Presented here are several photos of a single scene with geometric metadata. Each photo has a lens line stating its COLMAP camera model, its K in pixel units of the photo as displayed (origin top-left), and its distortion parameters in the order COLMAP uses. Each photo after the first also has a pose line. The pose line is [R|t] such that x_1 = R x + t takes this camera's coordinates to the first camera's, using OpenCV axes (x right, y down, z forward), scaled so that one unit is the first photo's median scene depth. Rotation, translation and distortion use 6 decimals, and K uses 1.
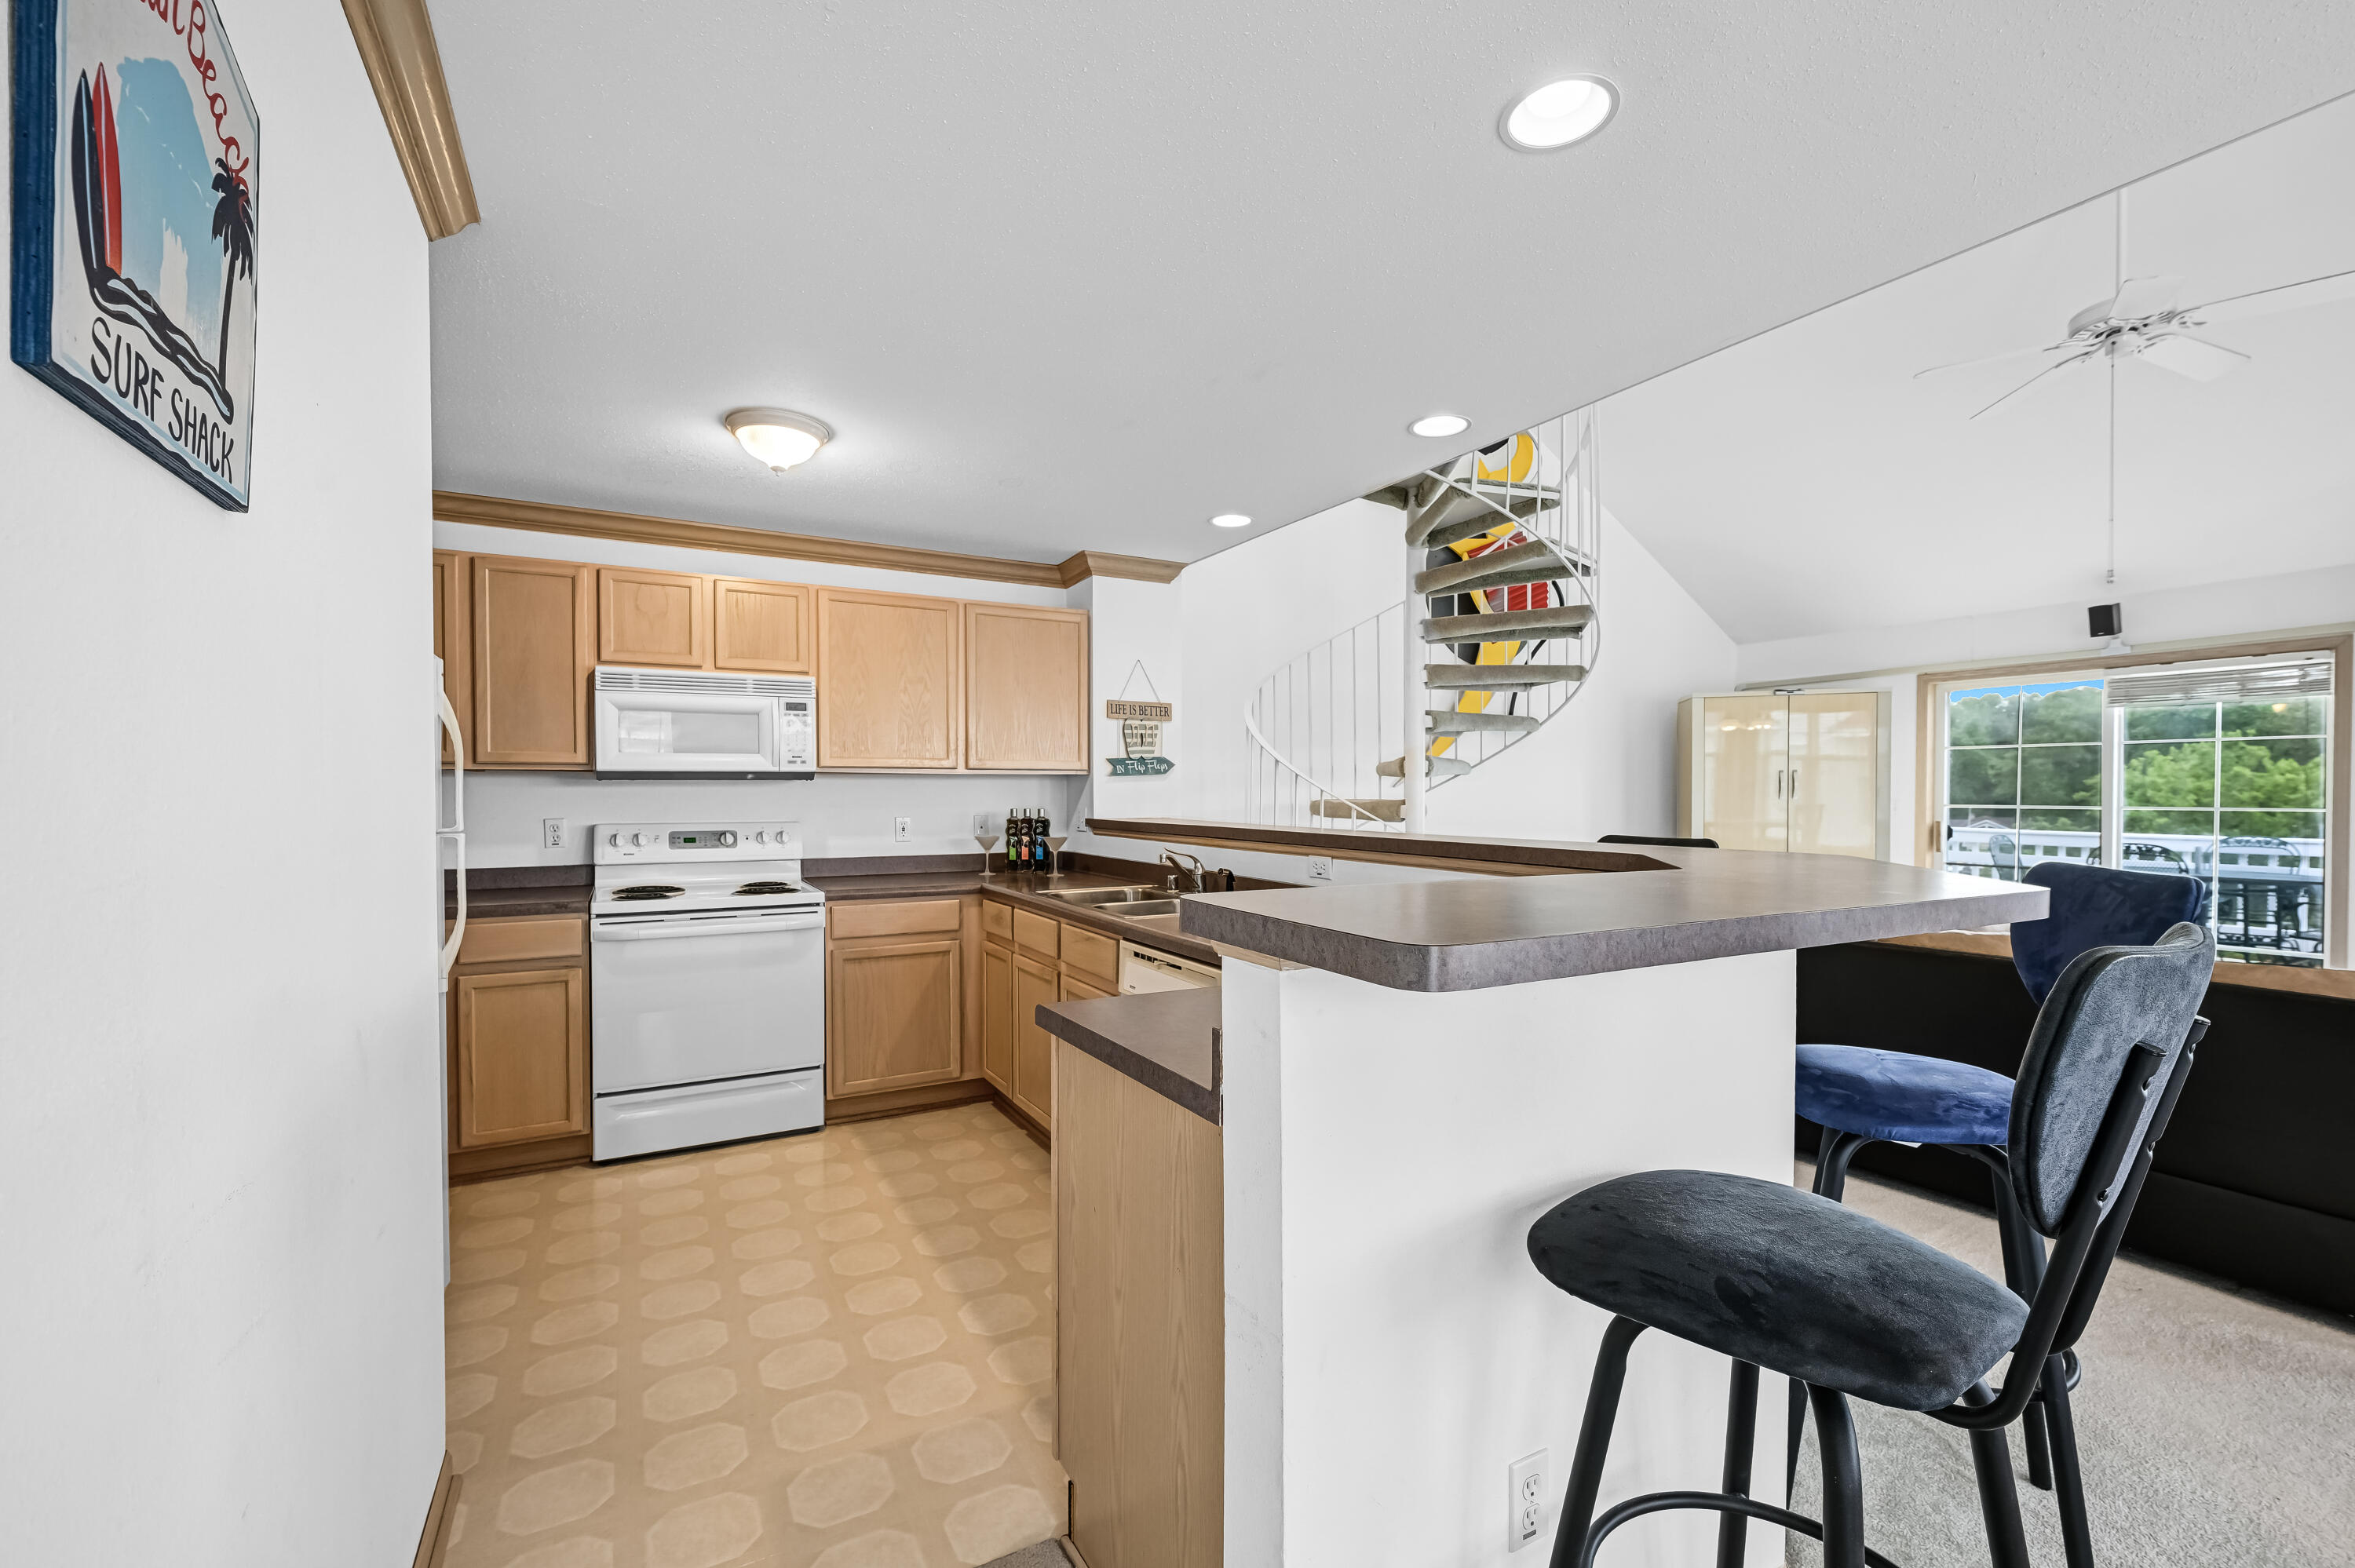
lens RADIAL K [[987.4, 0, 1170.5], [0, 987.4, 808.4], [0, 0, 1]] dist [-0.001463, -0.000140]
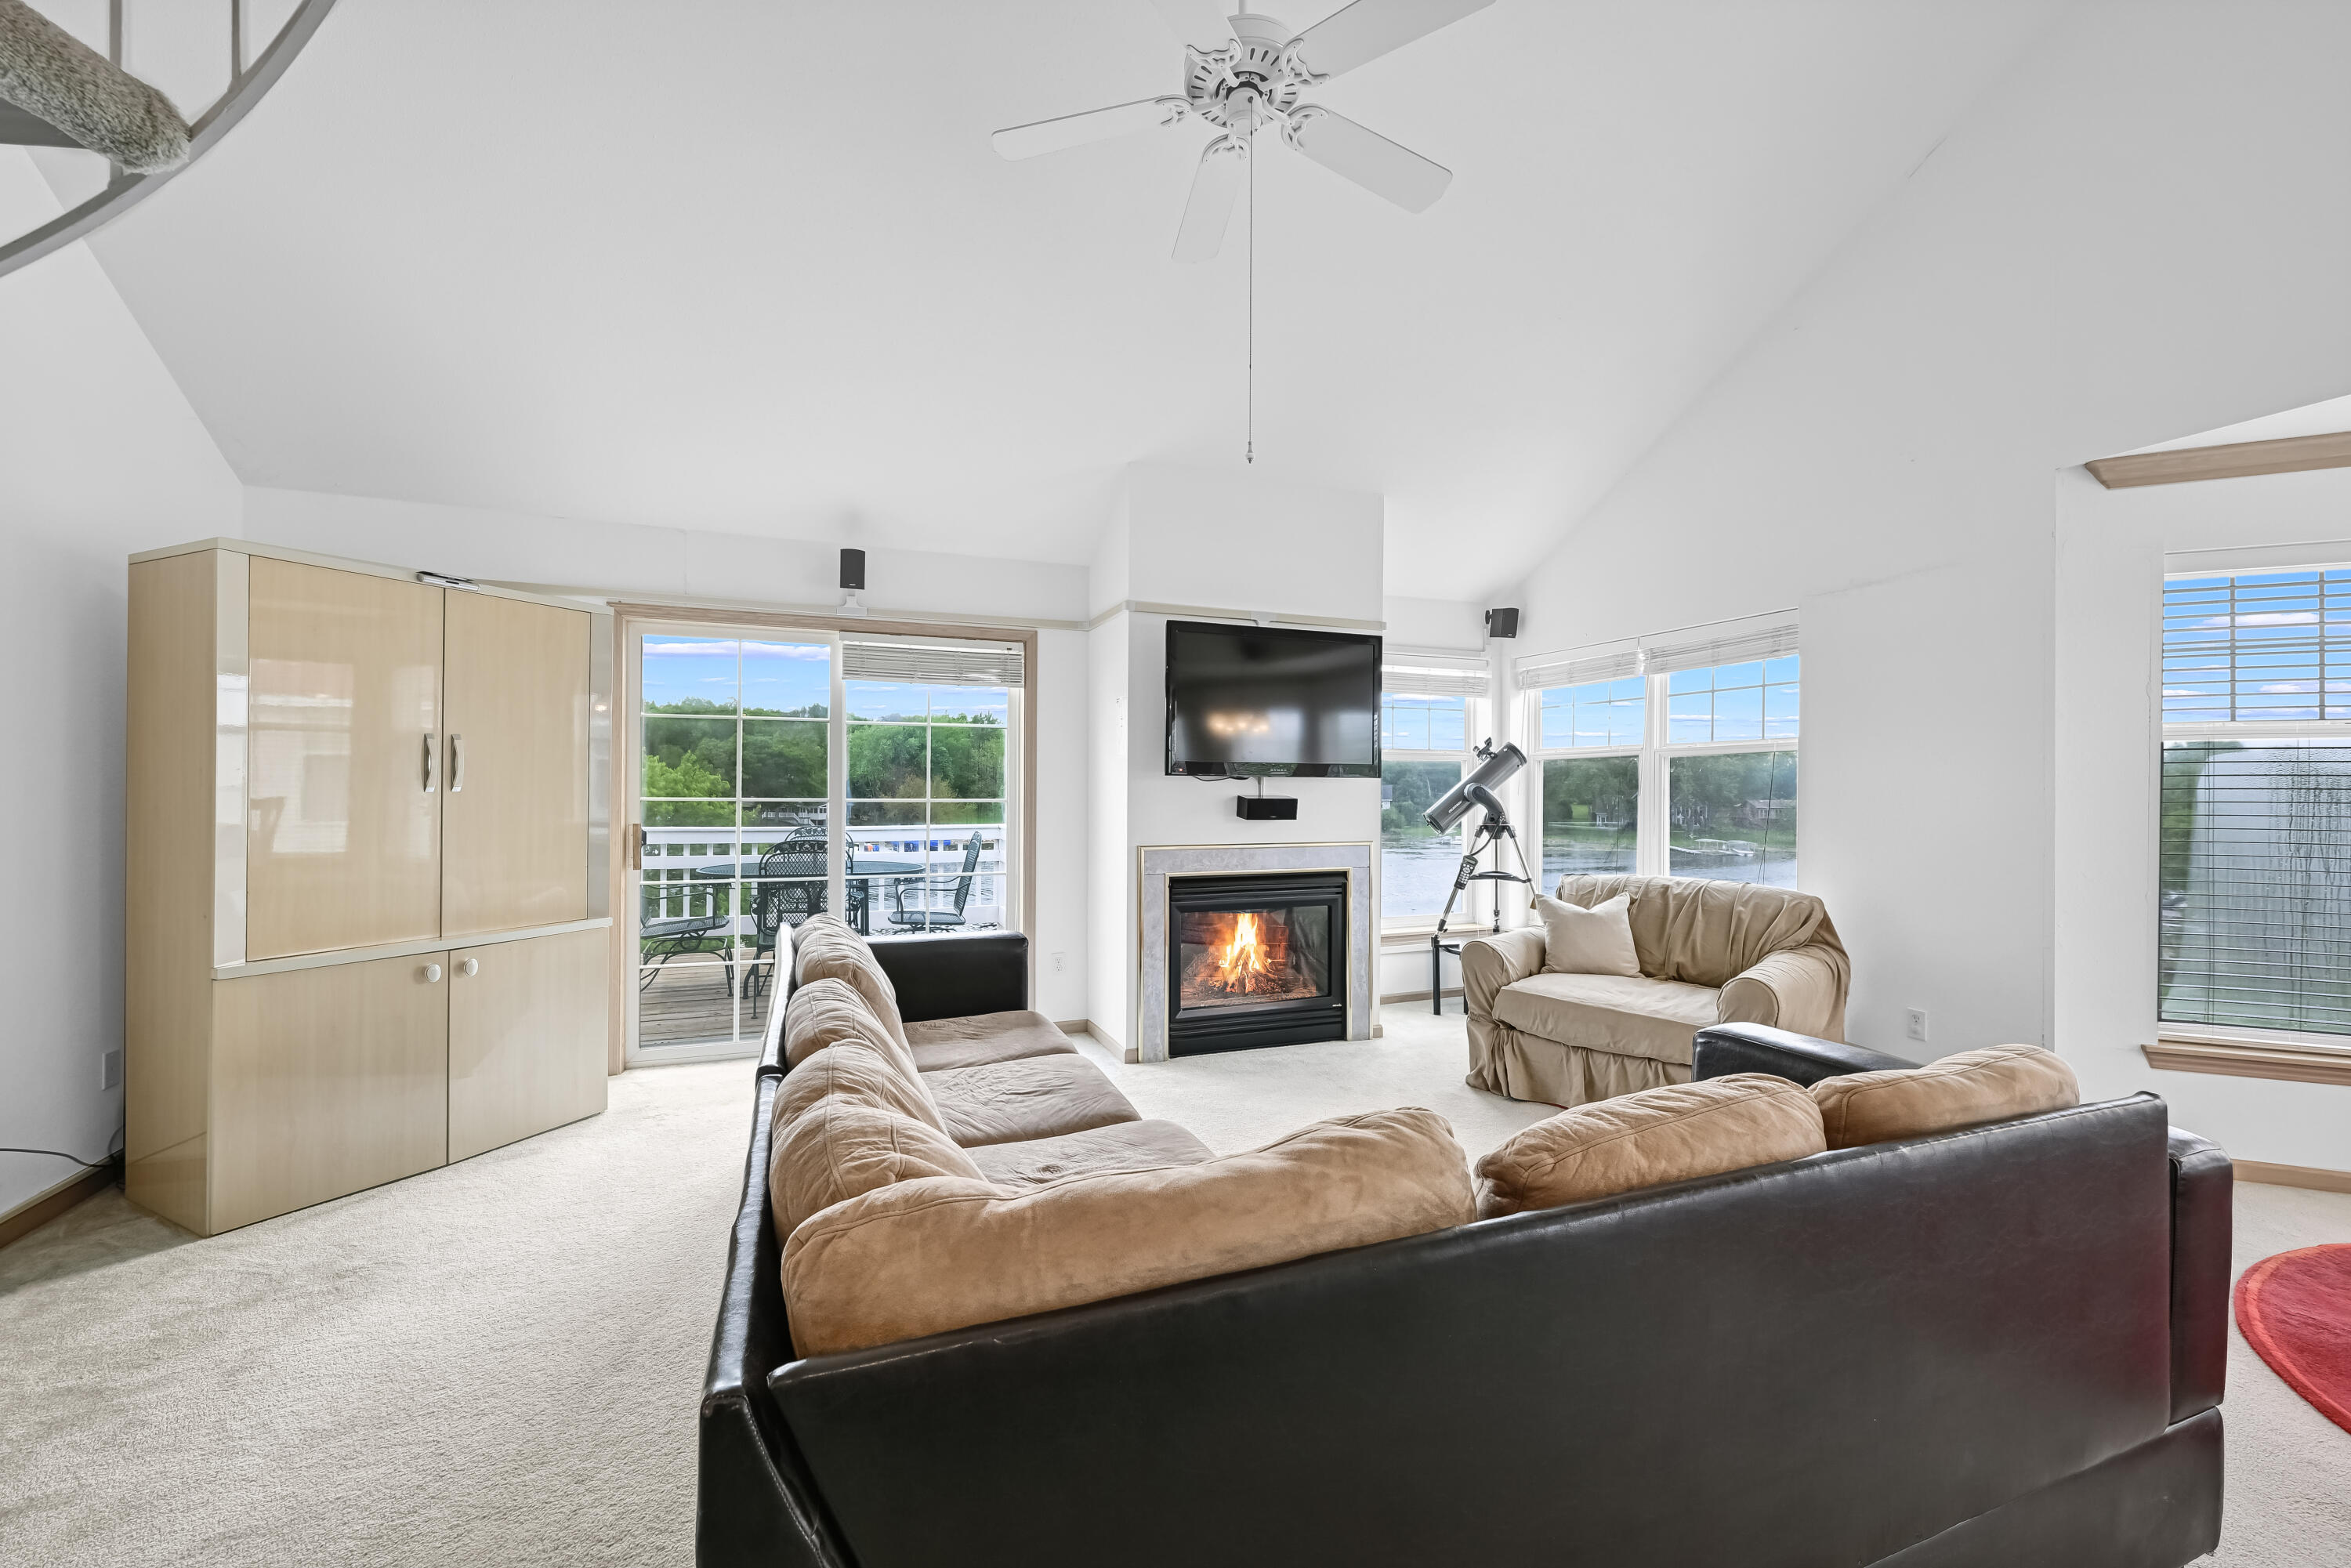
lens RADIAL K [[949.0, 0, 1175.6], [0, 949.0, 792.0], [0, 0, 1]] dist [0.001088, 0.000968]
pose [[0.124313, -0.001707, 0.992242, 0.278068], [0.010025, 0.999950, 0.000465, -0.008800], [-0.992192, 0.009889, 0.124323, 0.850955]]
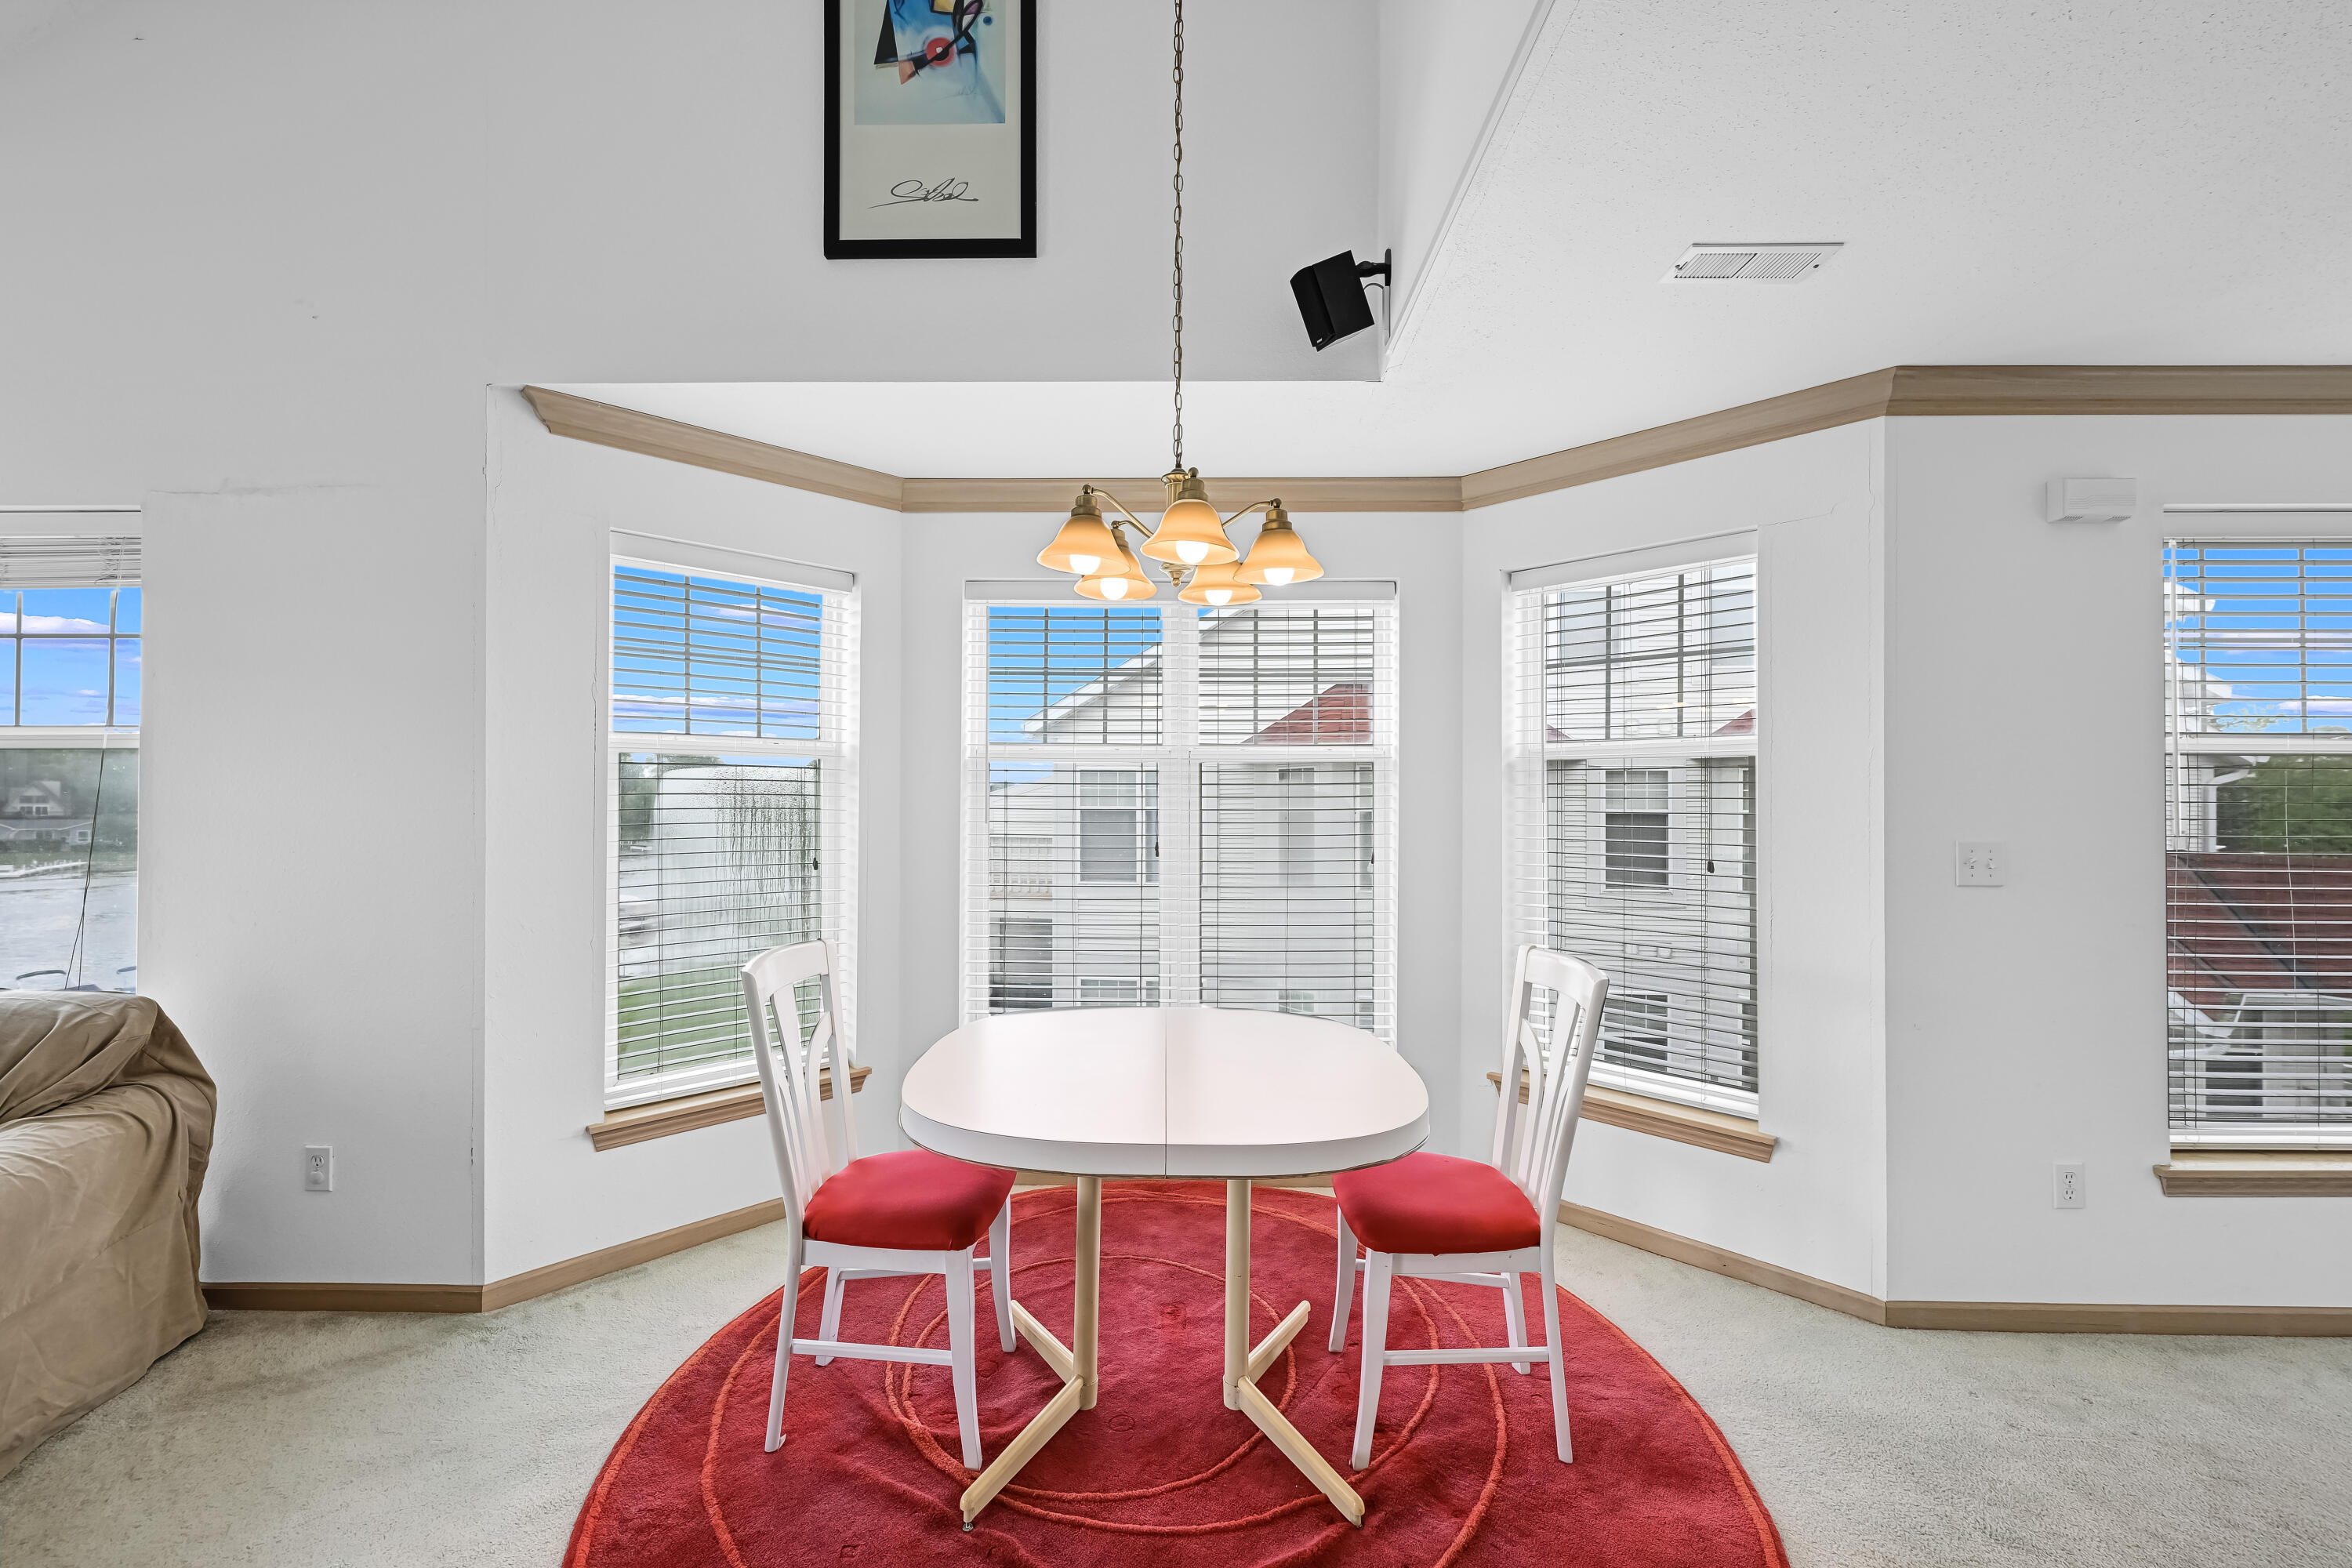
lens RADIAL K [[942.0, 0, 1173.2], [0, 942.0, 789.6], [0, 0, 1]] dist [-0.002066, -0.000244]
pose [[-0.865742, 0.003070, 0.500482, 0.491833], [0.006861, 0.999960, 0.005735, -0.018259], [-0.500444, 0.008399, -0.865728, 0.517585]]
